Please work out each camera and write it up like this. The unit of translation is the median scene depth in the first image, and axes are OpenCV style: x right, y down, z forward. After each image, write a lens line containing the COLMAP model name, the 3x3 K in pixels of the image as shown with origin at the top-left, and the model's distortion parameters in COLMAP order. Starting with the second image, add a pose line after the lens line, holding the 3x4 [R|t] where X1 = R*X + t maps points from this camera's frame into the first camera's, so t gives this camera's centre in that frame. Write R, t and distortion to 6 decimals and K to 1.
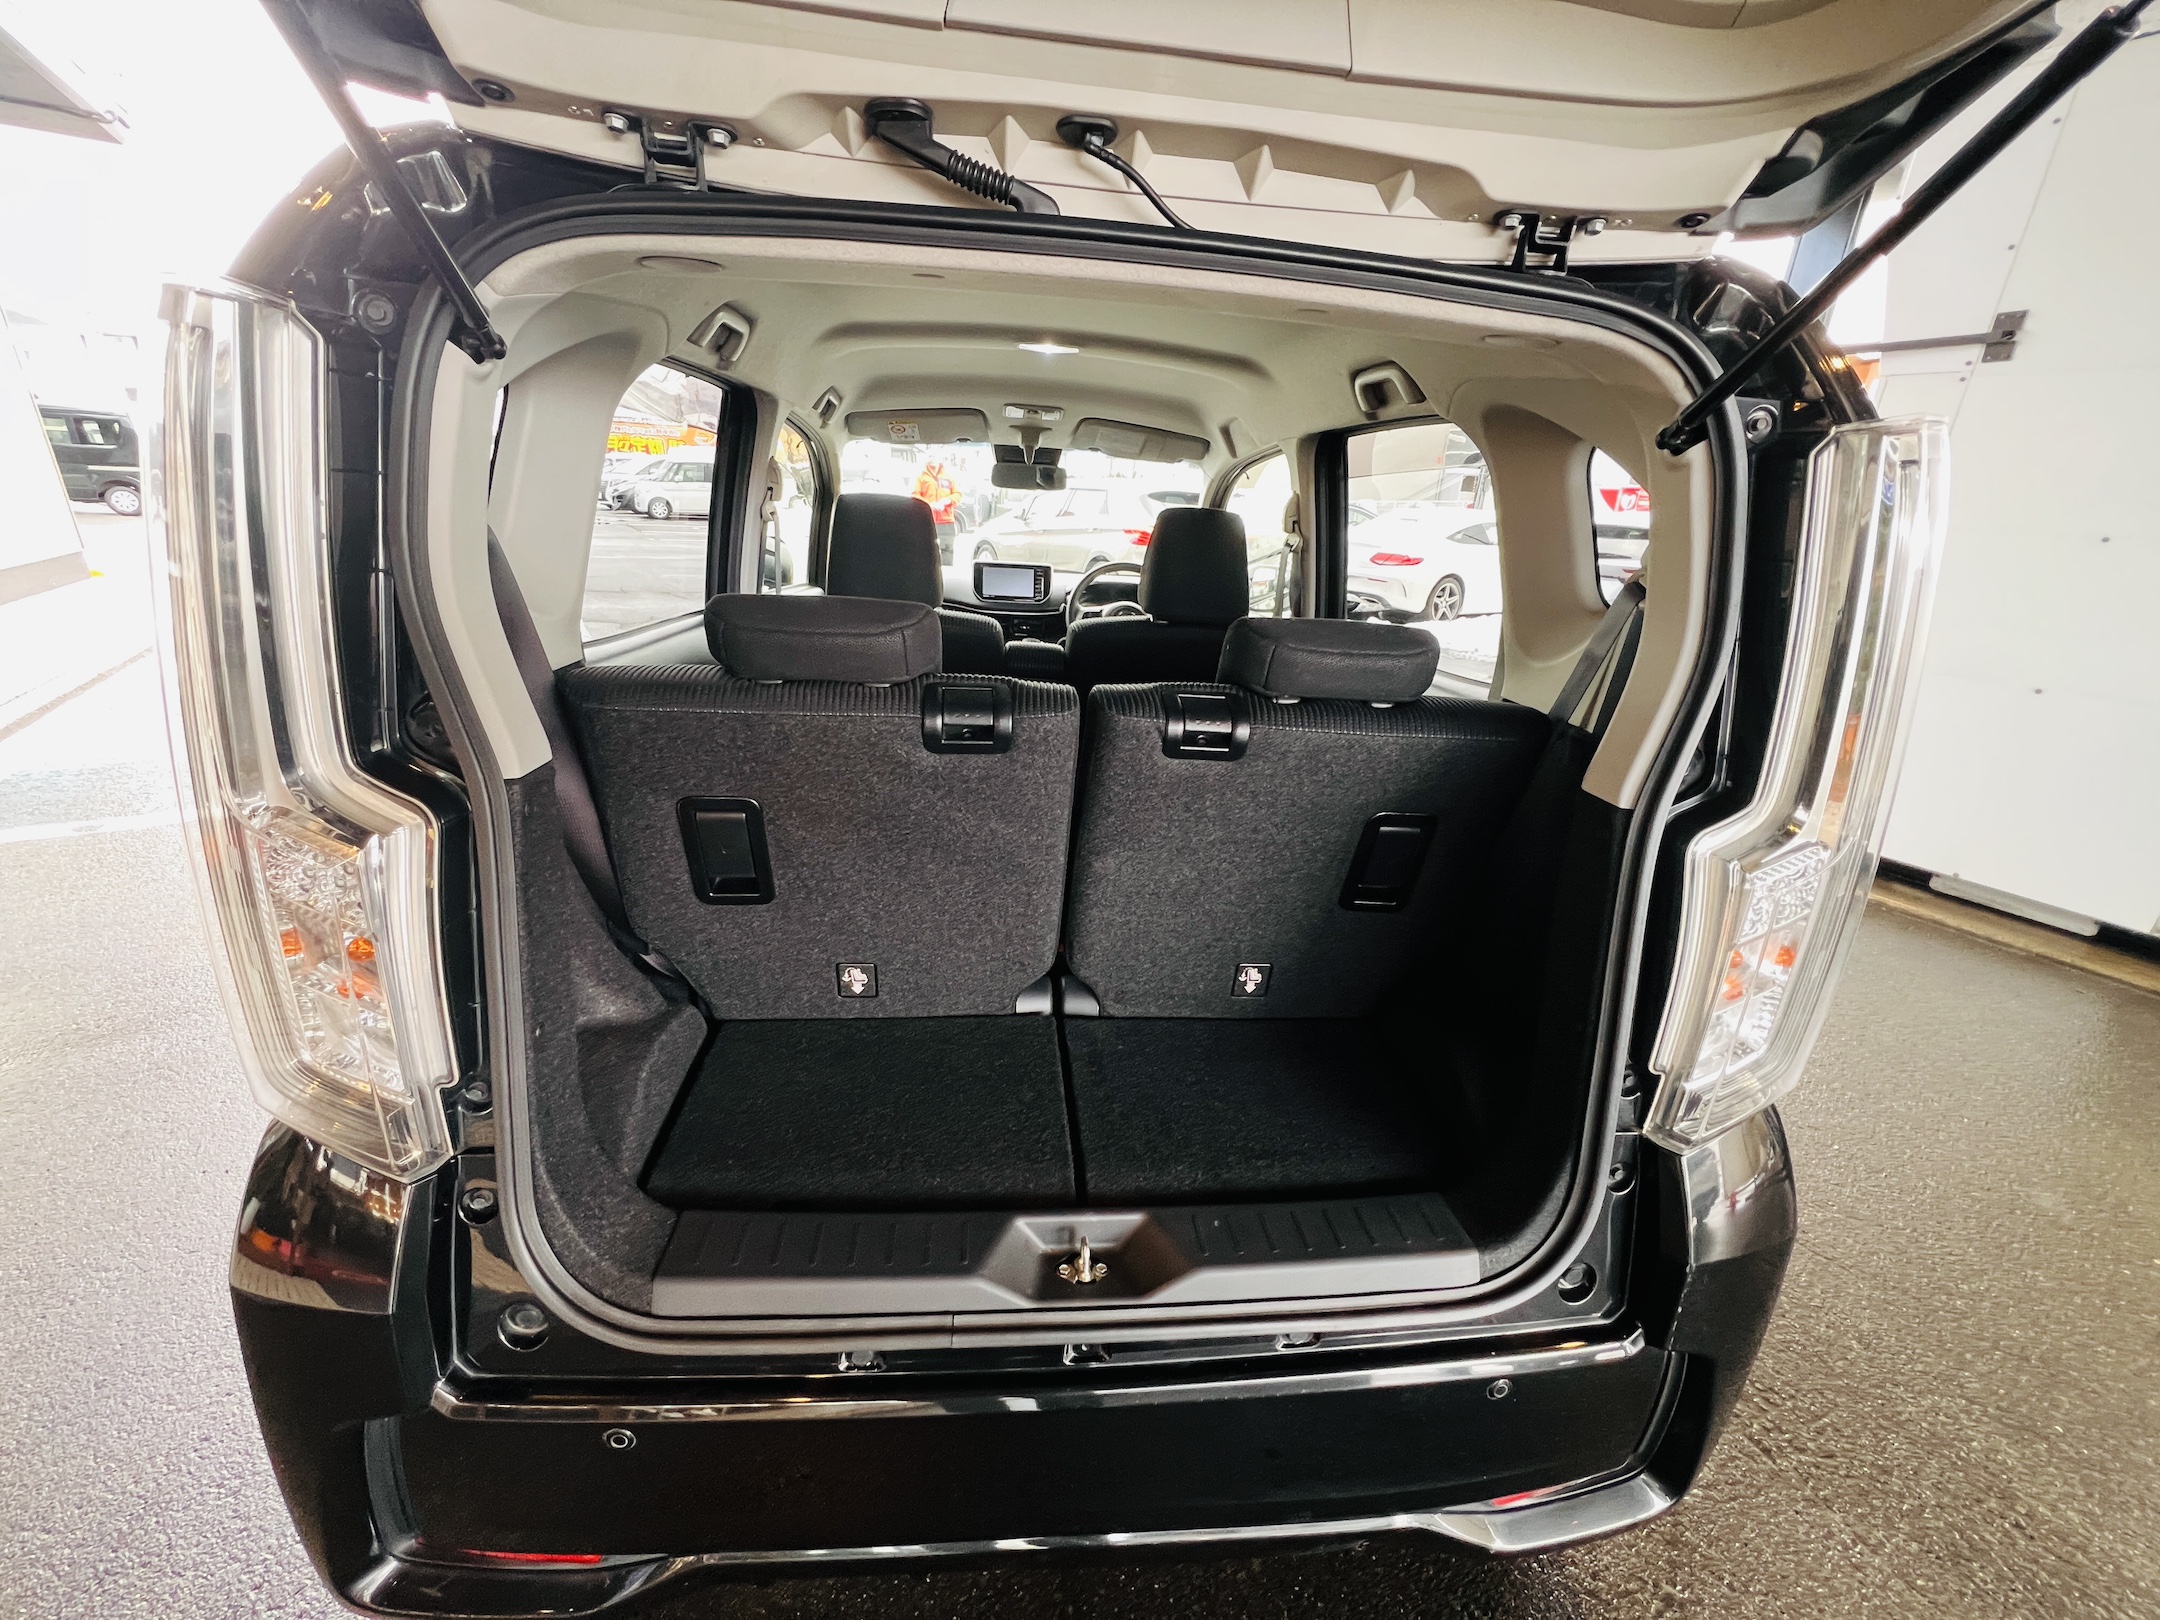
lens RADIAL K [[864.5, 0, 1078.3], [0, 864.5, 812.8], [0, 0, 1]] dist [-0.000716, 0.000228]
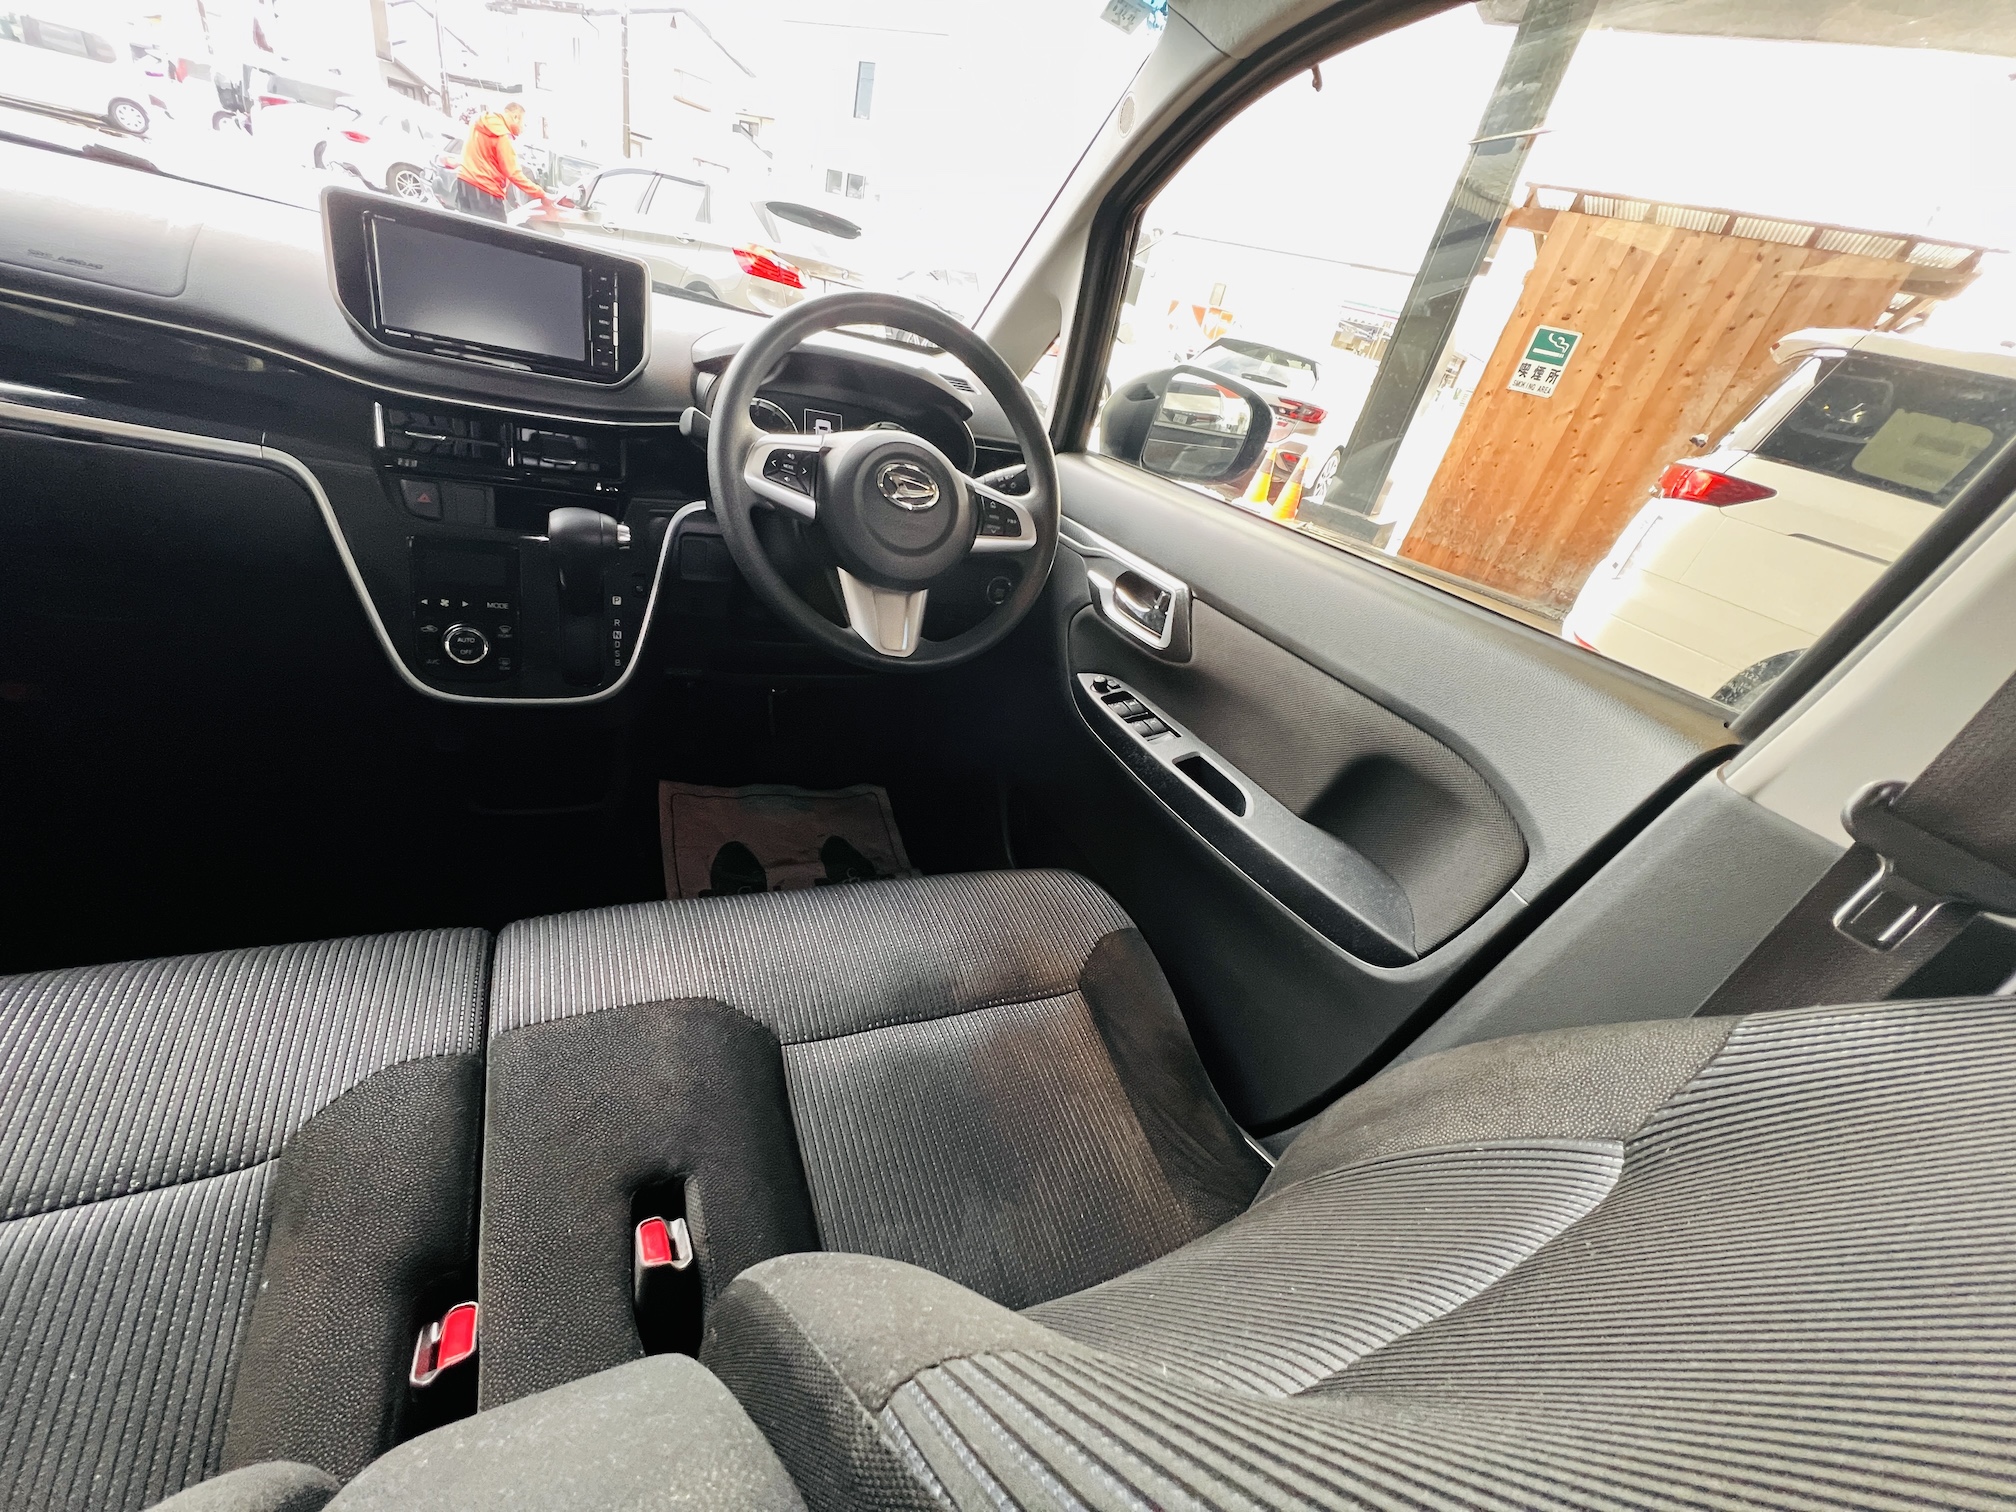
lens RADIAL K [[806.9, 0, 1004.1], [0, 806.9, 753.7], [0, 0, 1]] dist [-0.000716, 0.000228]
pose [[0.925435, -0.031034, 0.377632, -0.026213], [-0.048948, 0.978498, 0.200367, -0.179171], [-0.375730, -0.203910, 0.904017, 0.659786]]
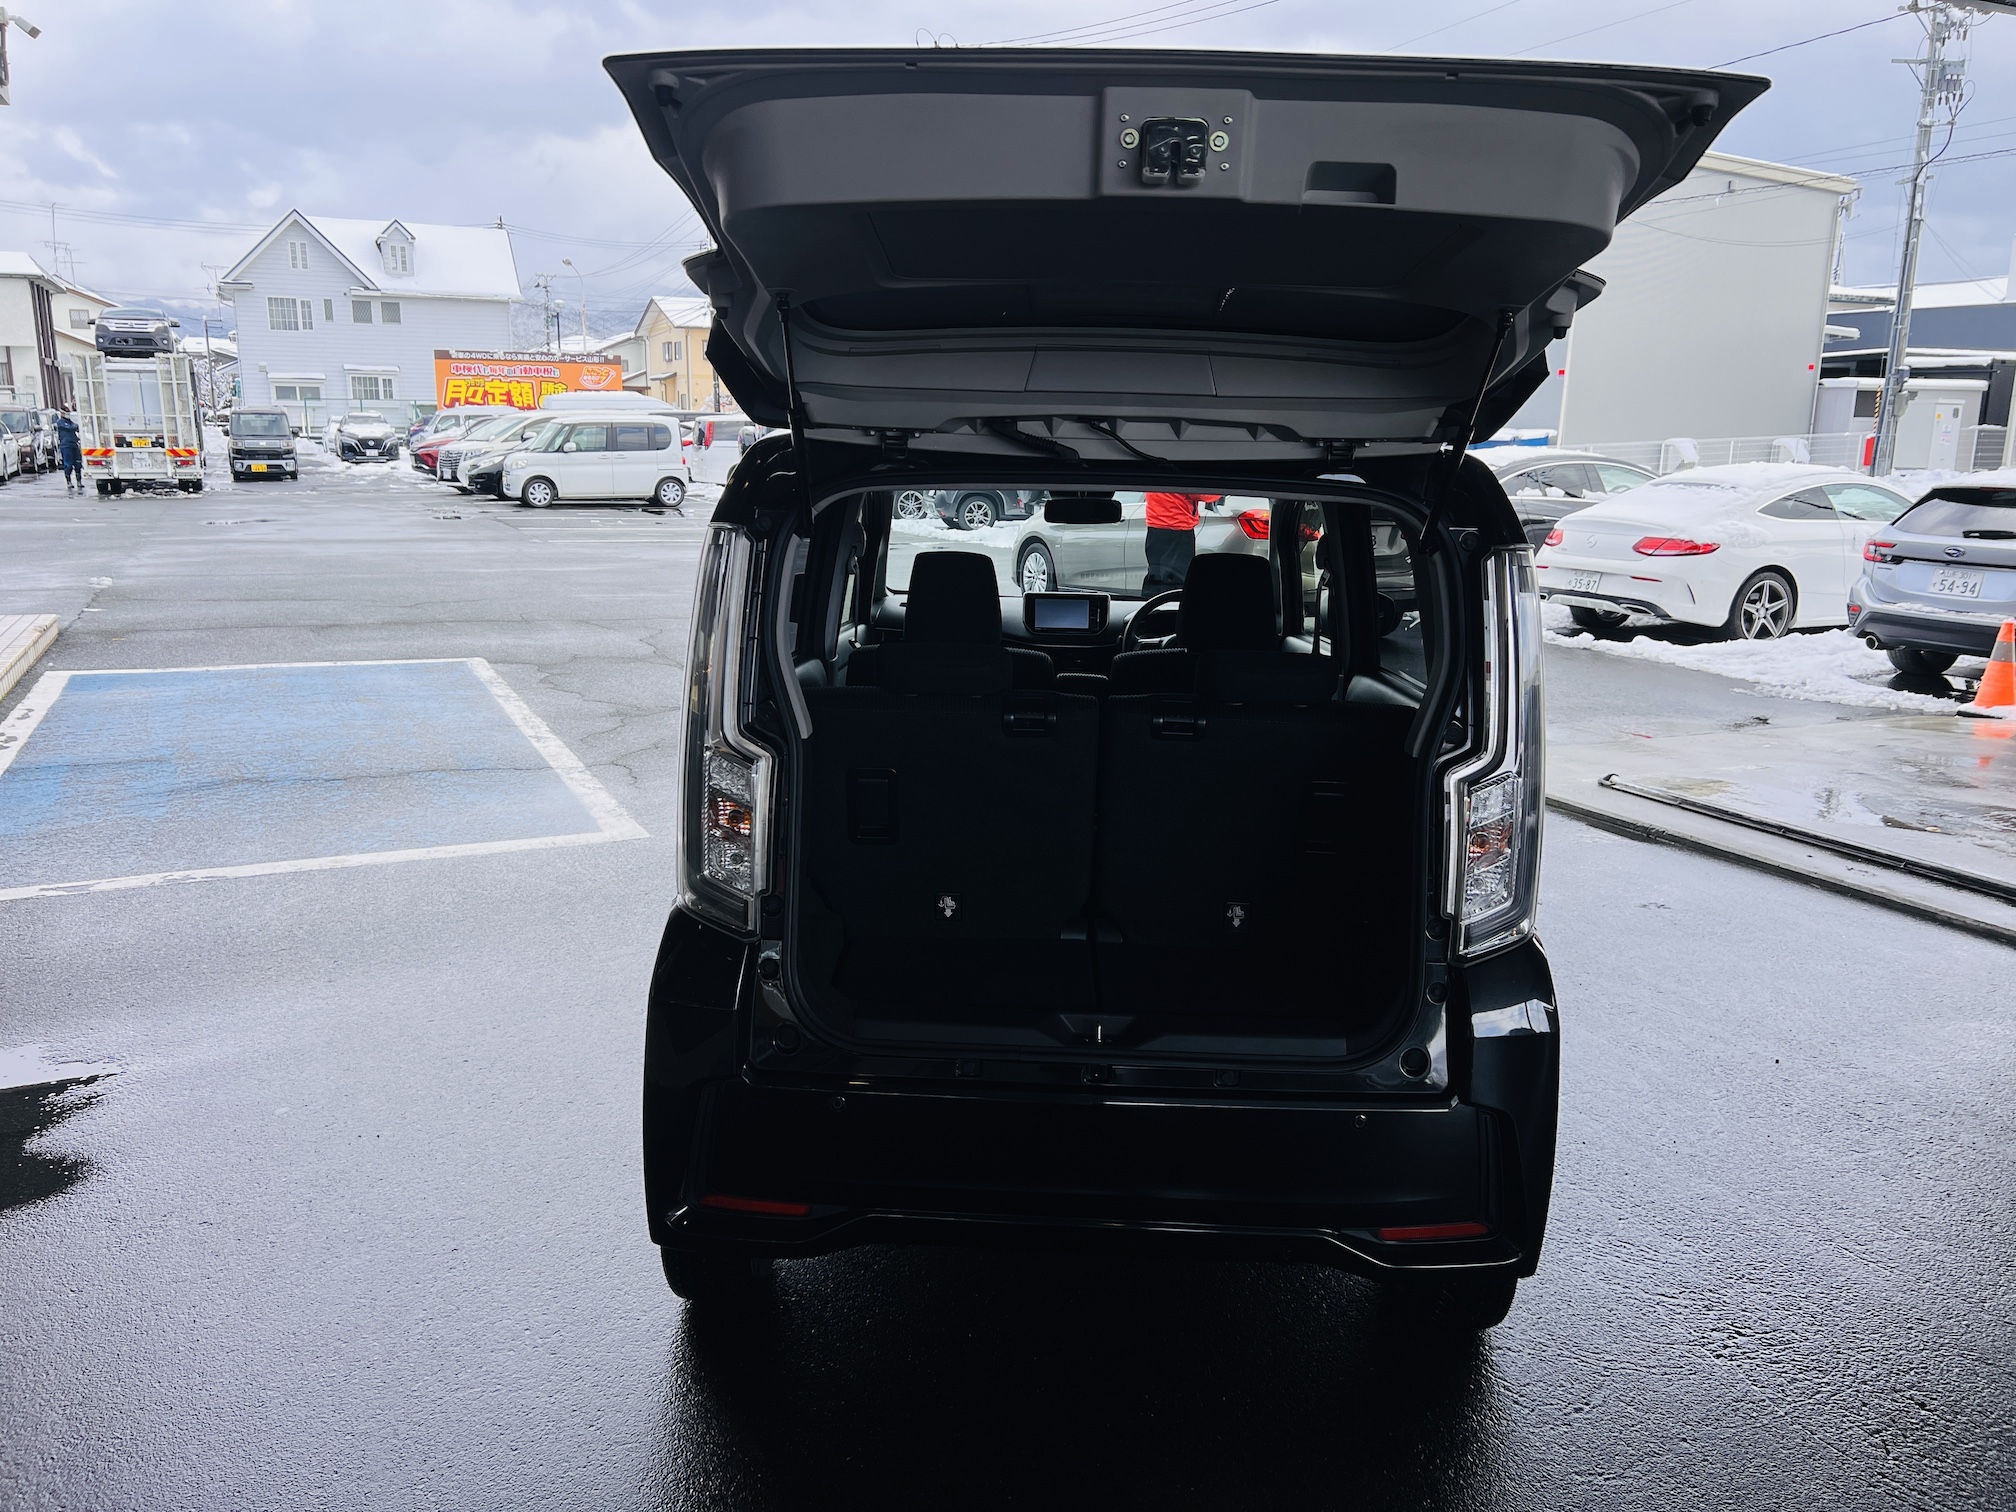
lens RADIAL K [[1544.3, 0, 993.4], [0, 1544.3, 758.7], [0, 0, 1]] dist [0.032125, -0.026149]
pose [[0.991450, -0.008595, -0.130201, 0.063151], [-0.010742, 0.989065, -0.147087, 0.138002], [0.130041, 0.147228, 0.980517, -0.637979]]
